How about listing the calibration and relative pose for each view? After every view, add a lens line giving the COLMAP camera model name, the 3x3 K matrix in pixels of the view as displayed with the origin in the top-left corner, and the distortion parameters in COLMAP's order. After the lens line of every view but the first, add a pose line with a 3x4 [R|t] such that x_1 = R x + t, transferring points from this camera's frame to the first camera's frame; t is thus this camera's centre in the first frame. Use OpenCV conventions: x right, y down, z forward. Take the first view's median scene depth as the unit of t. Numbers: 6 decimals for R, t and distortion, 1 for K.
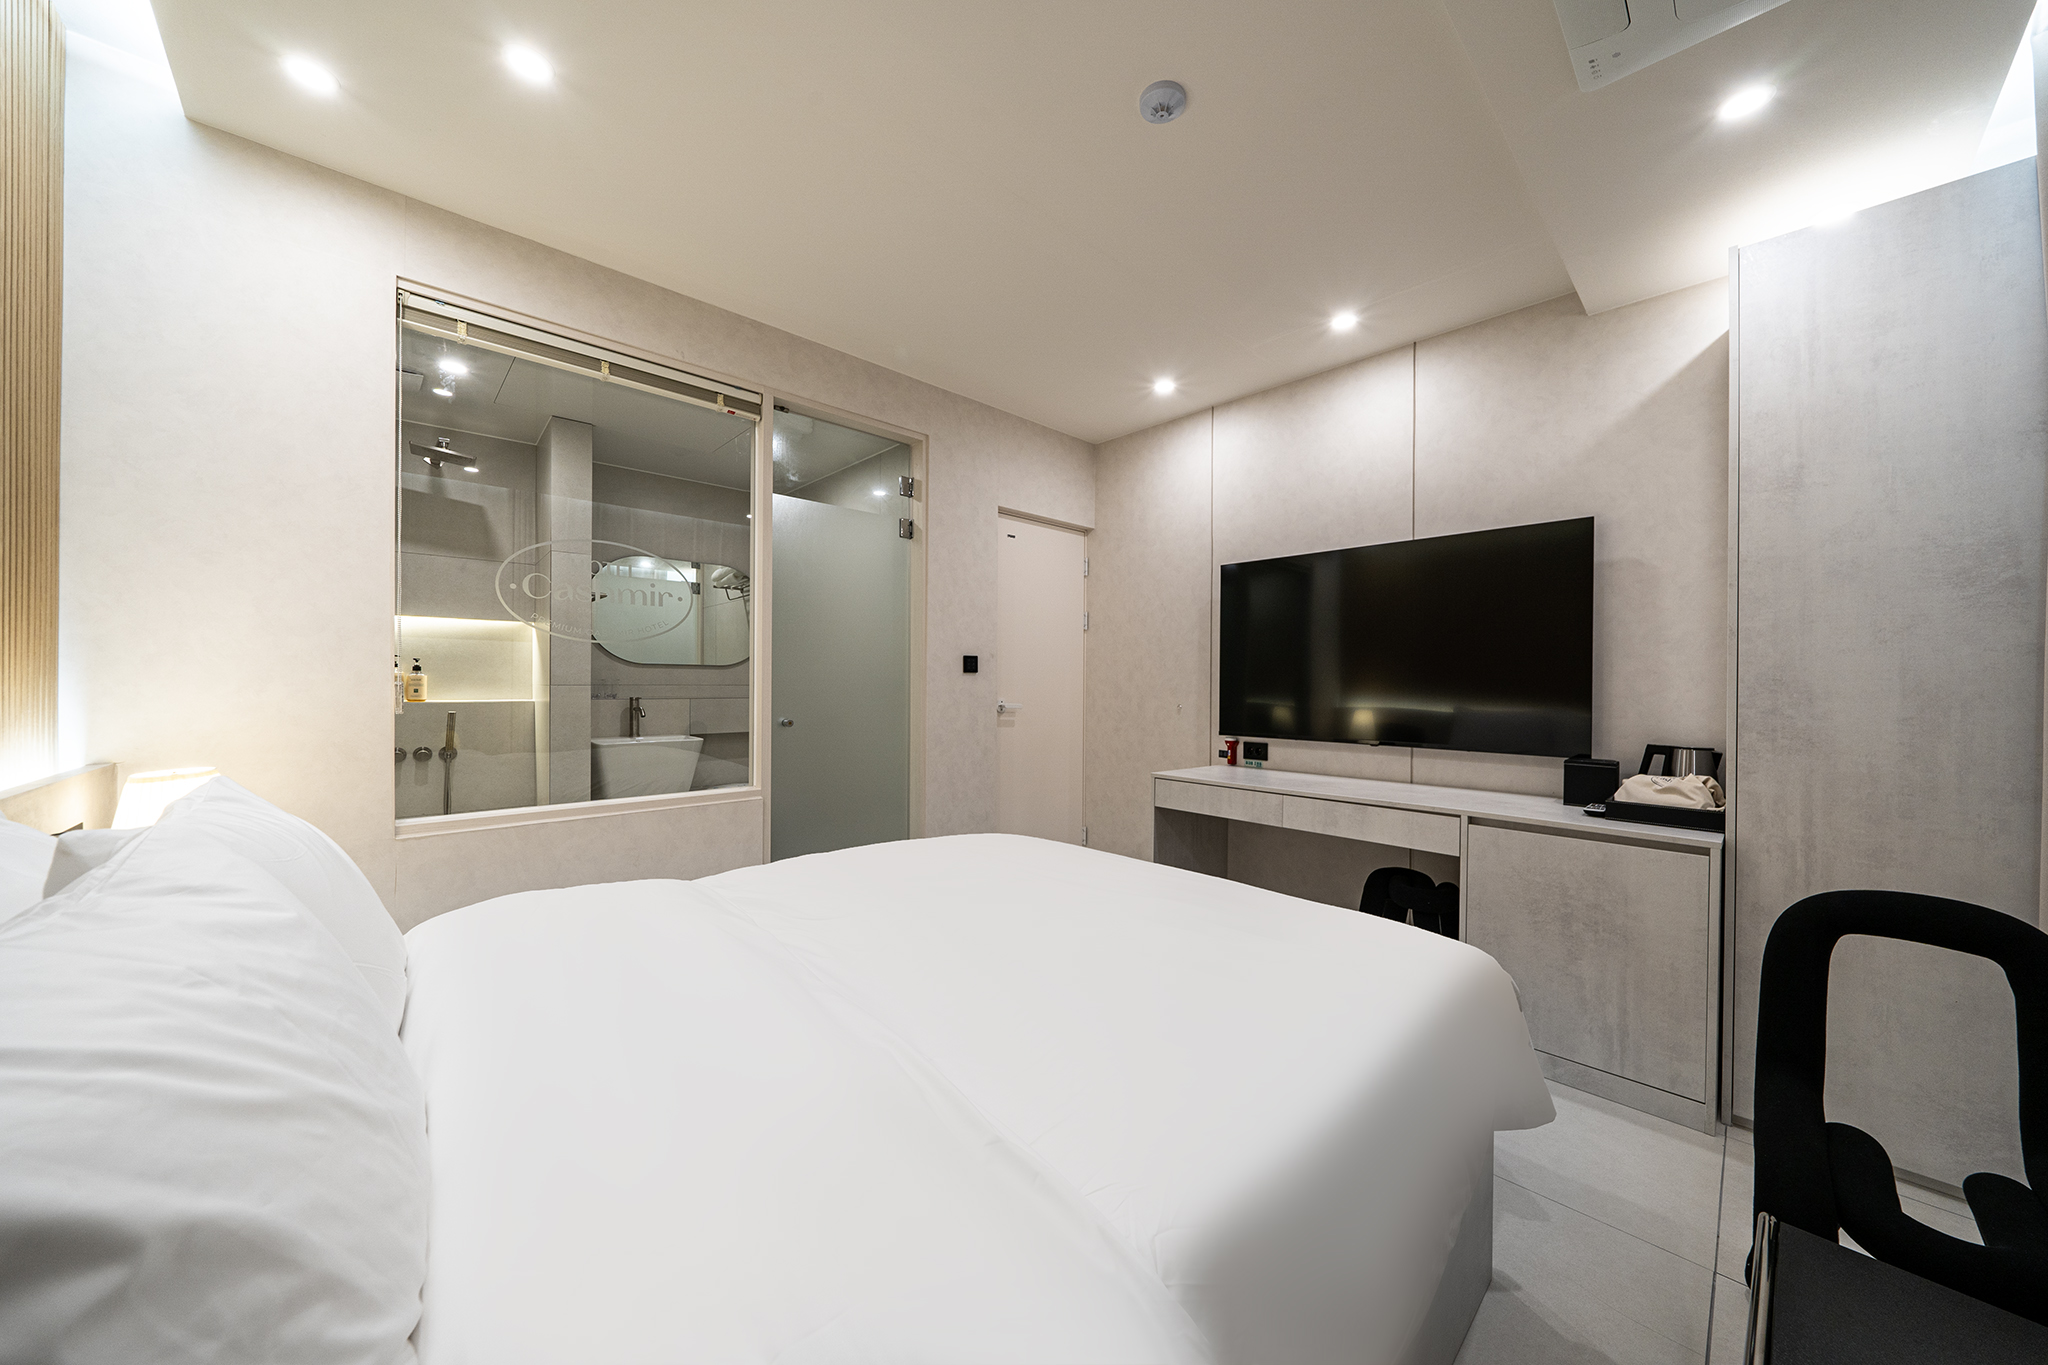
lens RADIAL K [[643.1, 0, 1031.7], [0, 643.1, 685.3], [0, 0, 1]] dist [-0.000612, -0.000031]
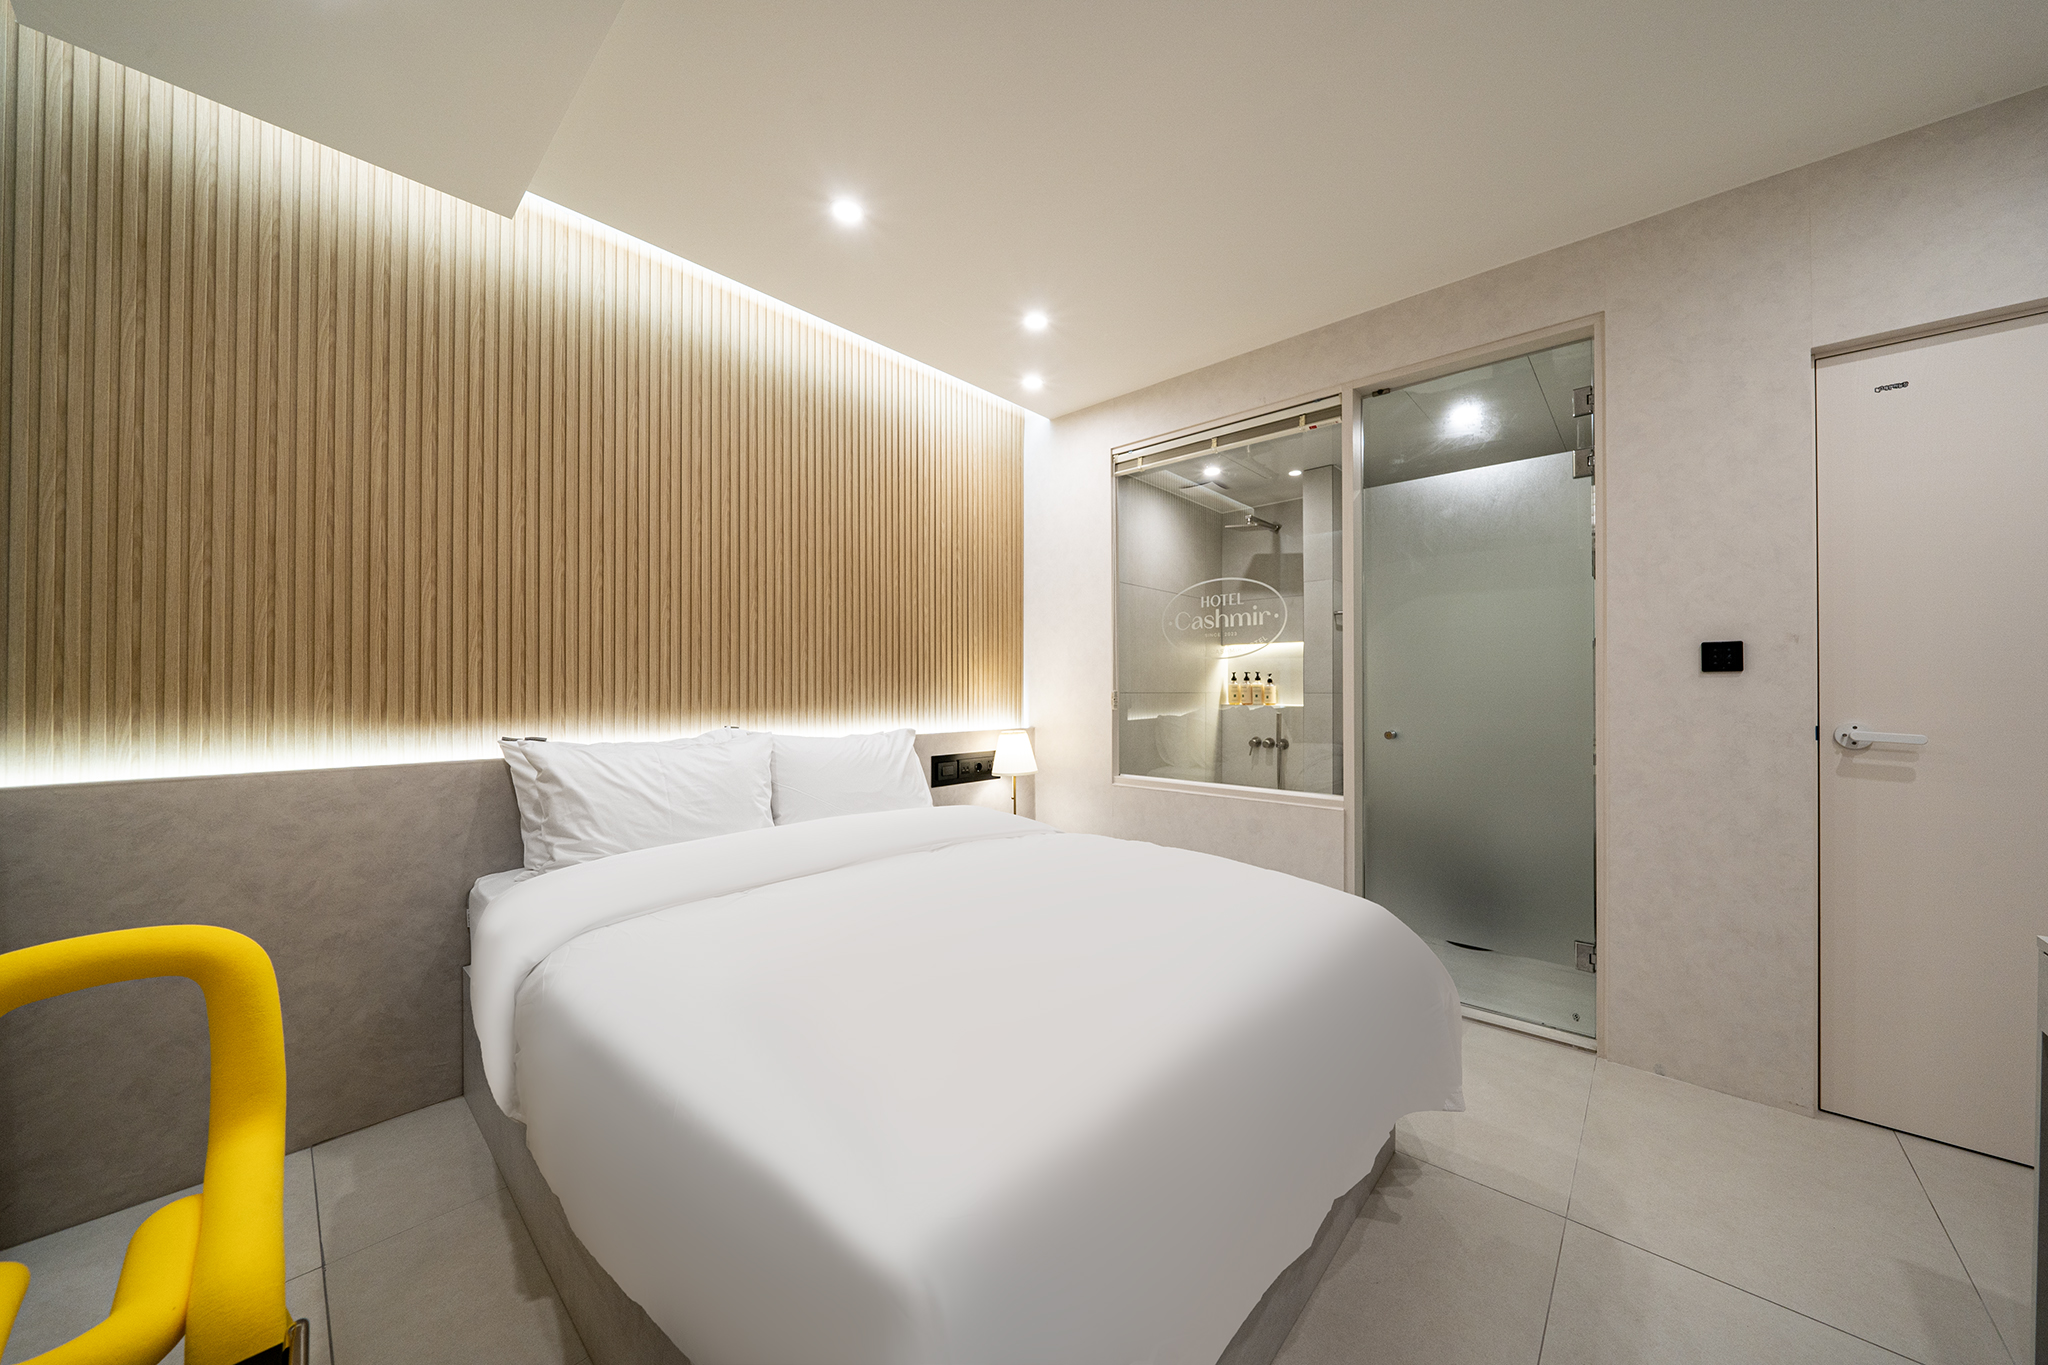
lens RADIAL K [[643.1, 0, 1031.7], [0, 643.1, 685.3], [0, 0, 1]] dist [-0.000612, -0.000031]
pose [[0.164904, -0.011574, -0.986242, 0.382280], [-0.002300, 0.999924, -0.012119, 0.000277], [0.986307, 0.004267, 0.164865, 0.320710]]
